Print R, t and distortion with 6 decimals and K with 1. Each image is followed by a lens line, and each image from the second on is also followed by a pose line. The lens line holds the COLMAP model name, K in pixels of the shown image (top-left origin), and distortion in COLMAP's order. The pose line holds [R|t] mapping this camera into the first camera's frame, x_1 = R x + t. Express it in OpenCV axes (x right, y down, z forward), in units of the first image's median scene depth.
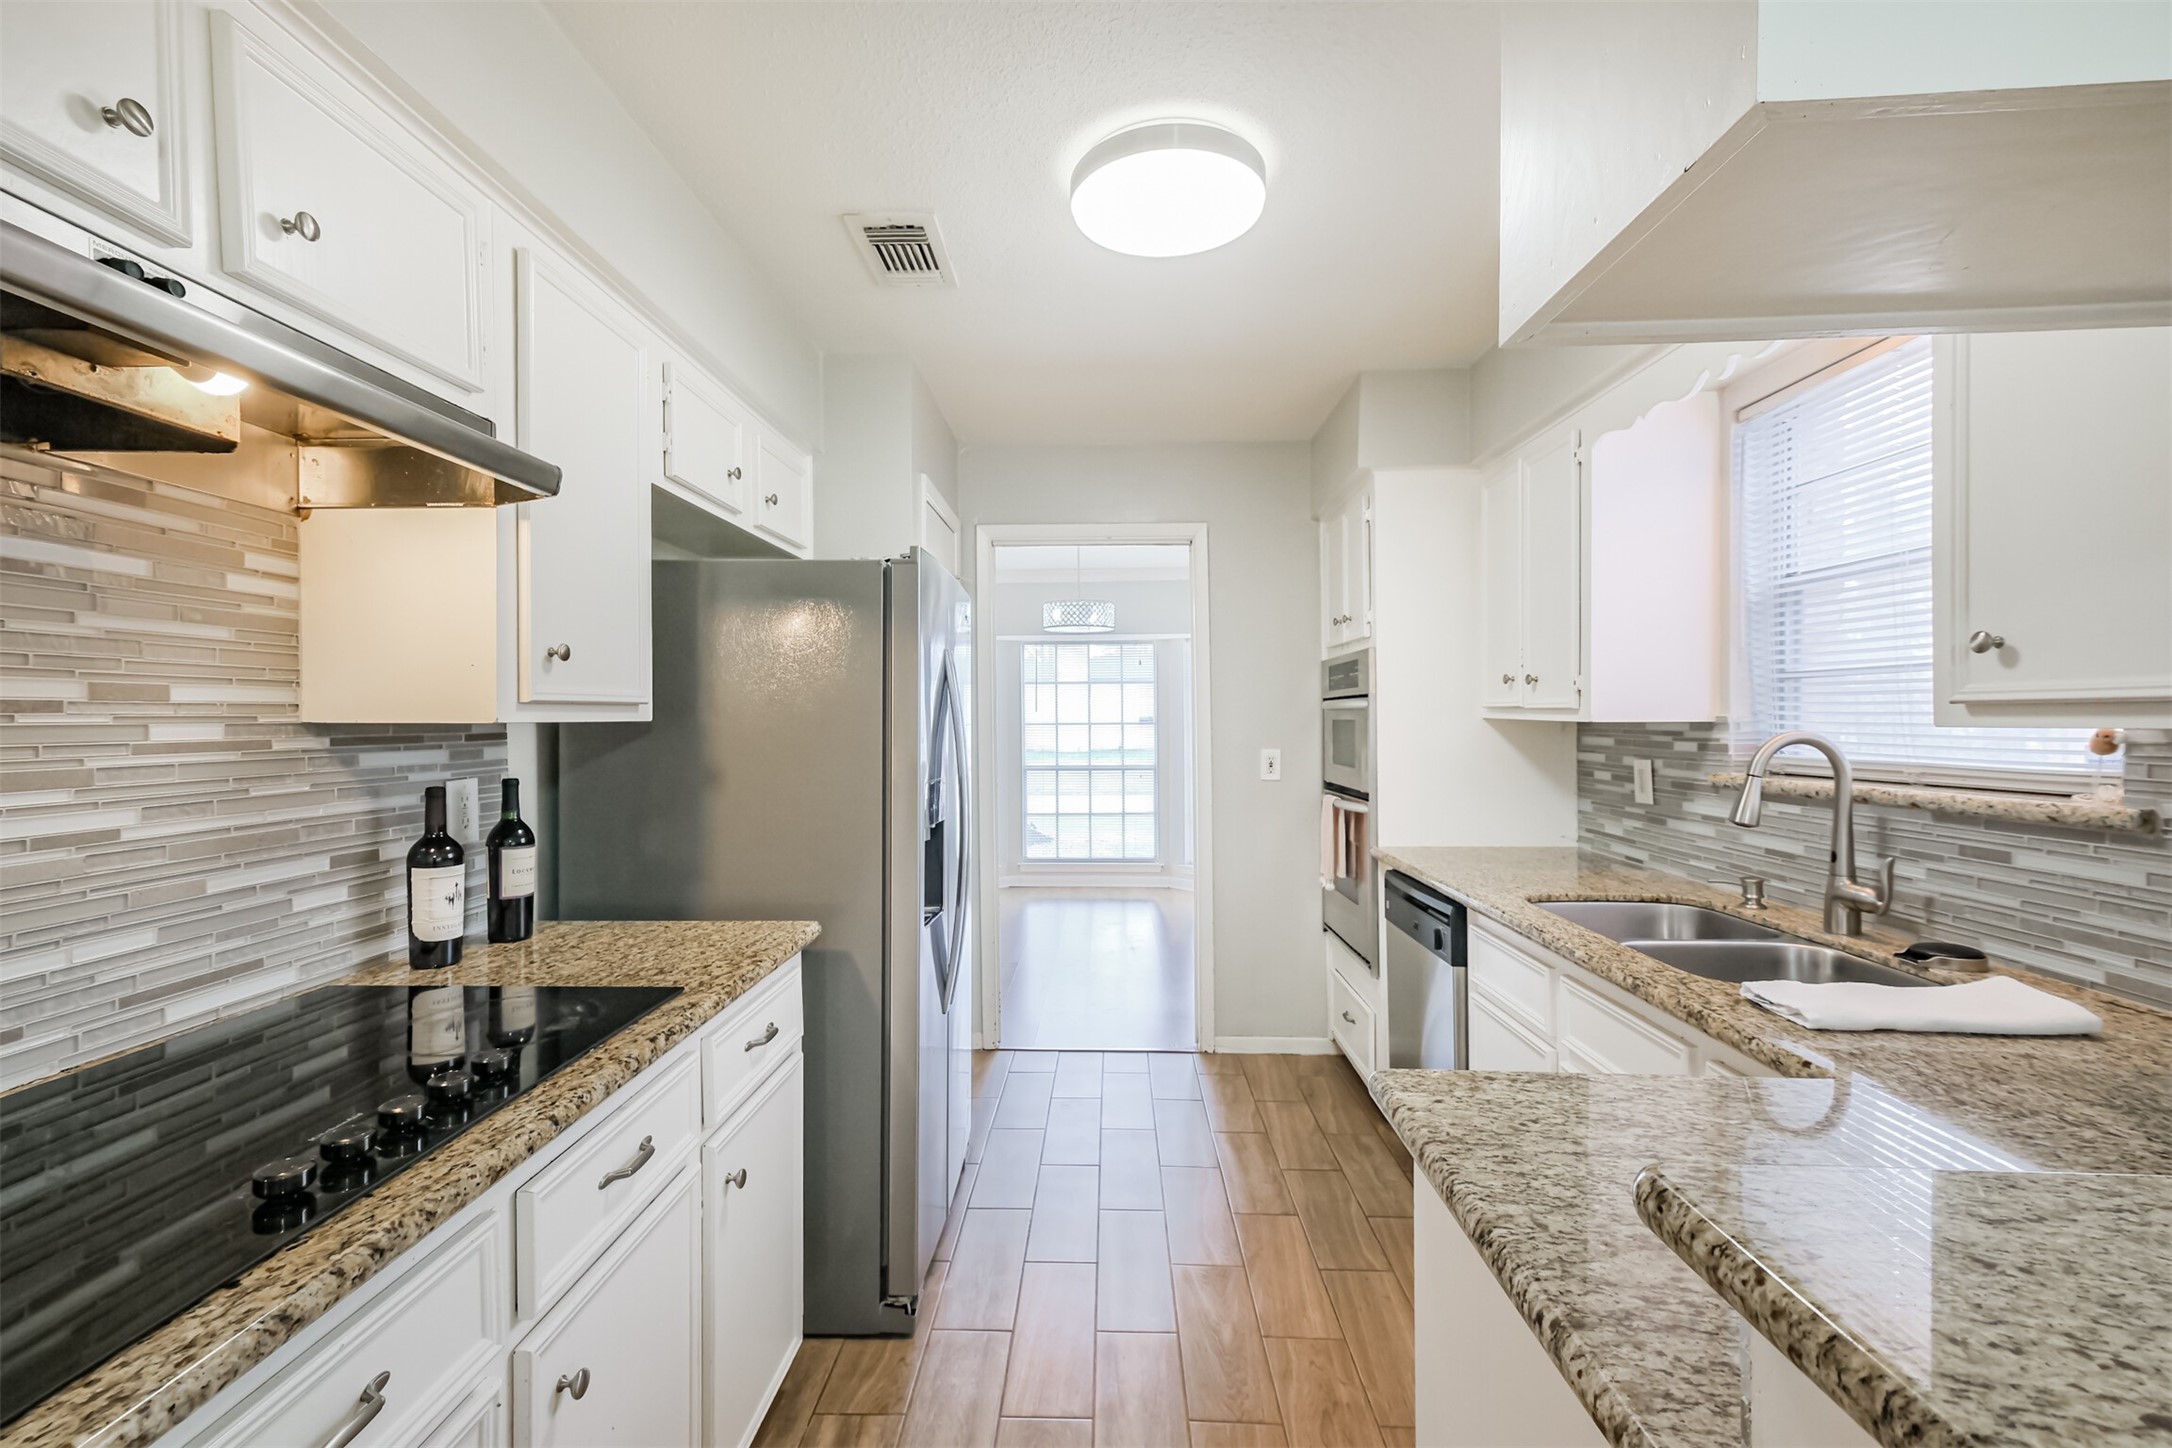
lens RADIAL K [[938.9, 0, 1081.4], [0, 938.9, 711.7], [0, 0, 1]] dist [0.001336, 0.000421]
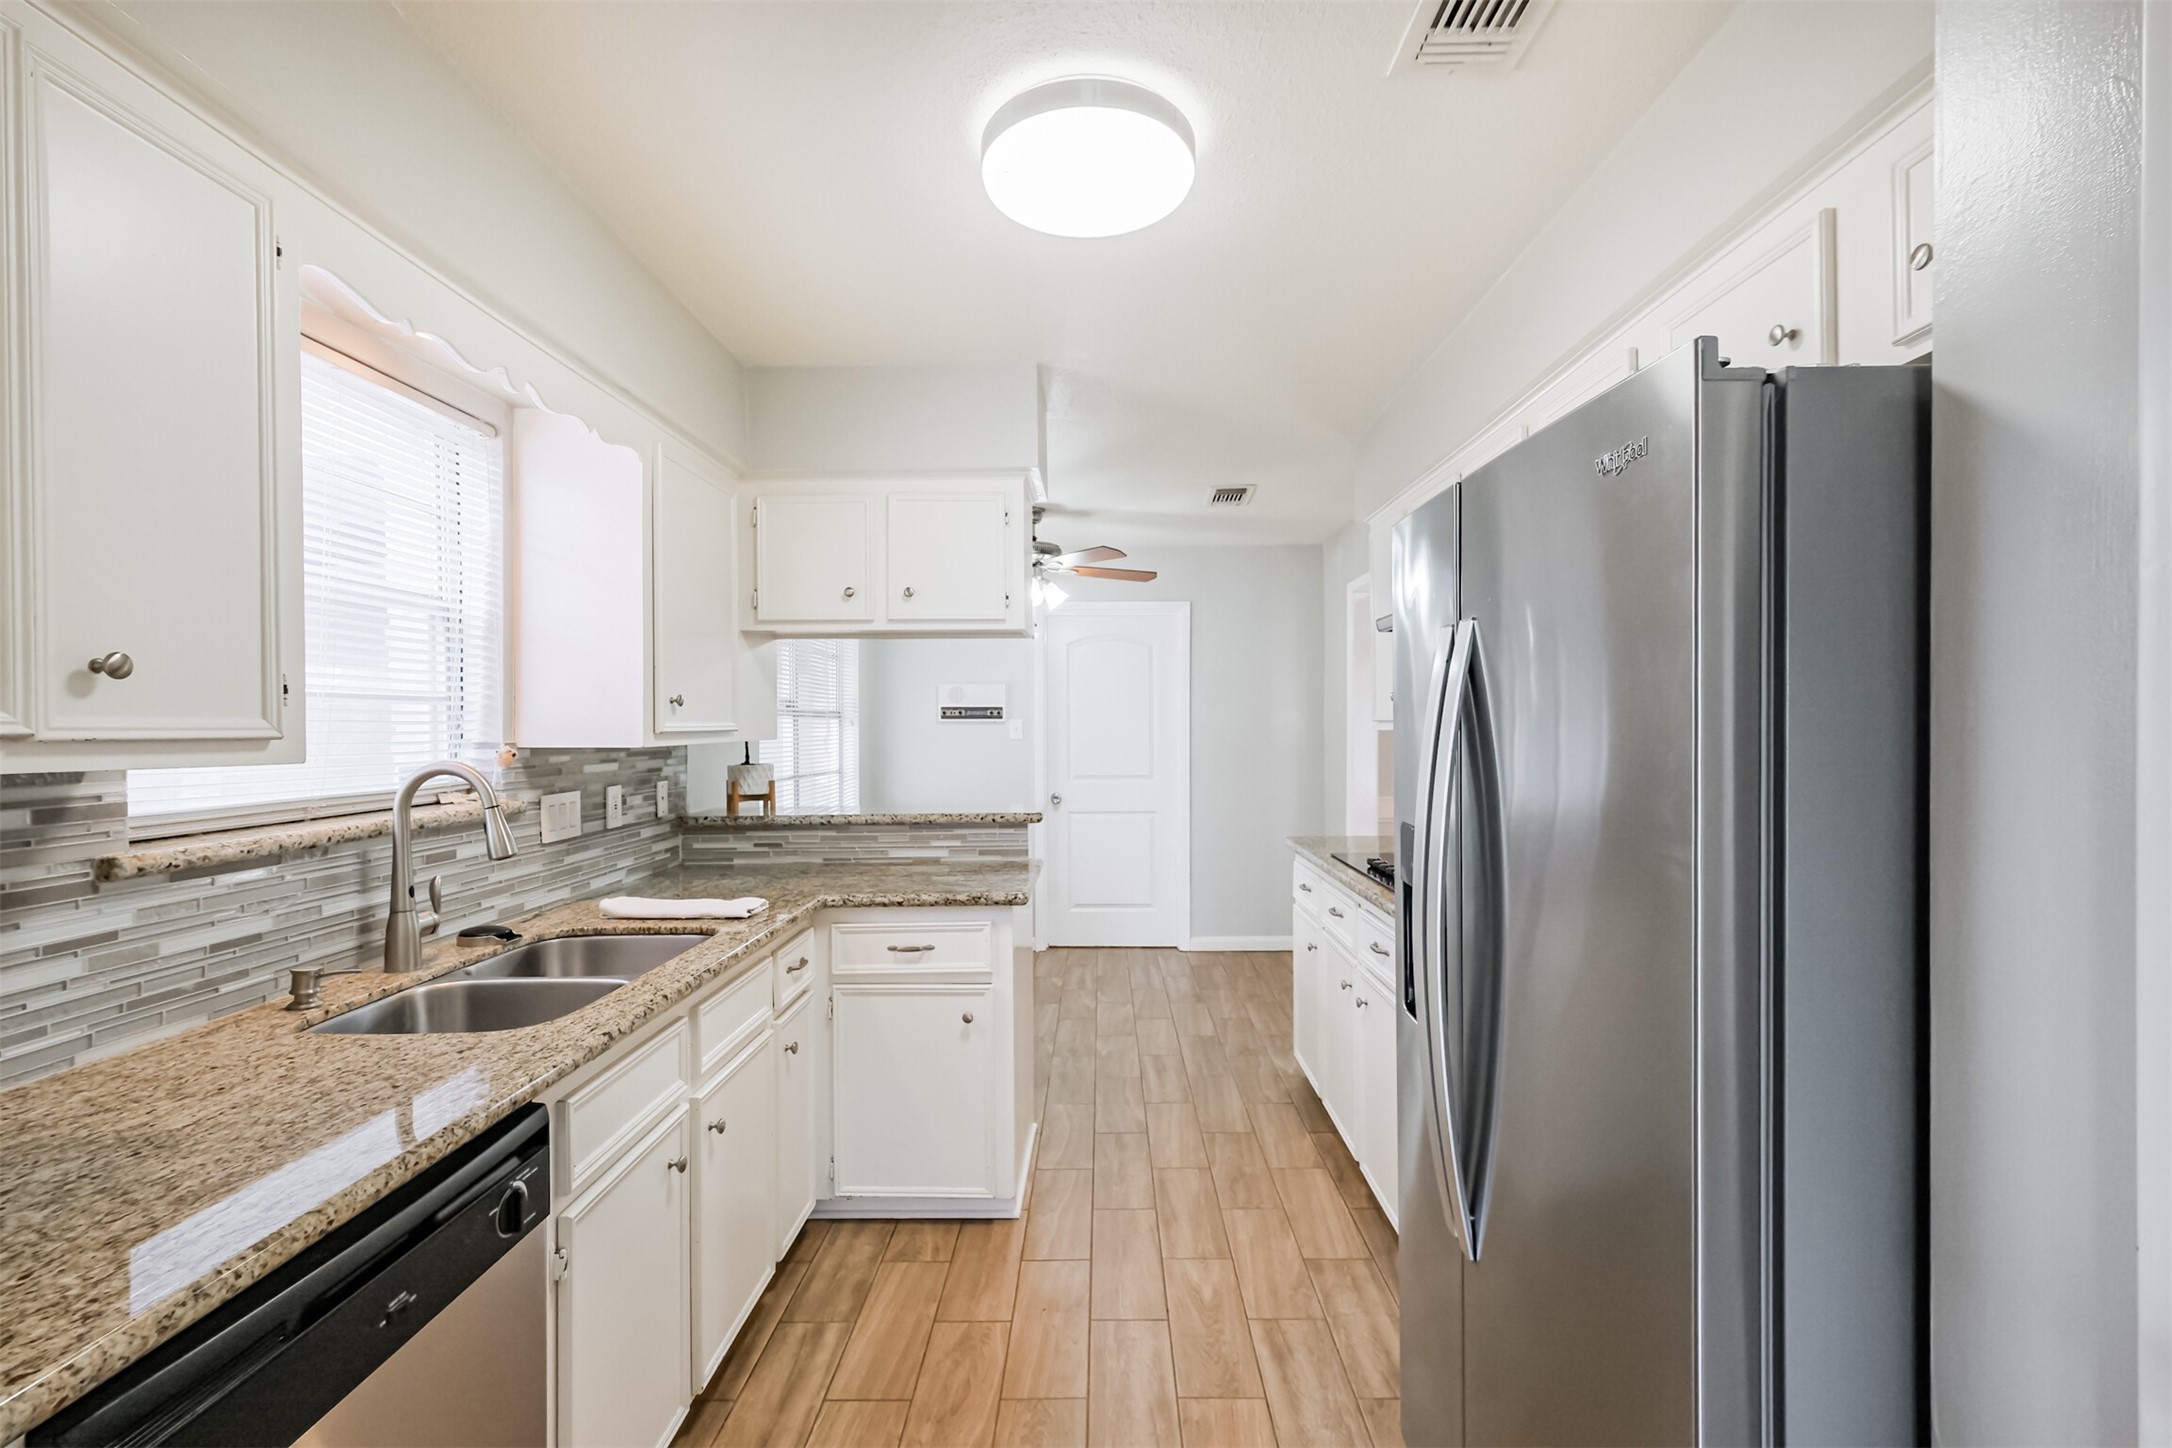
lens RADIAL K [[952.9, 0, 1086.0], [0, 952.9, 724.0], [0, 0, 1]] dist [0.001749, 0.001058]
pose [[-0.999858, 0.008863, -0.014305, 0.083157], [0.008955, 0.999940, -0.006327, -0.004644], [0.014248, -0.006454, -0.999878, 1.429495]]
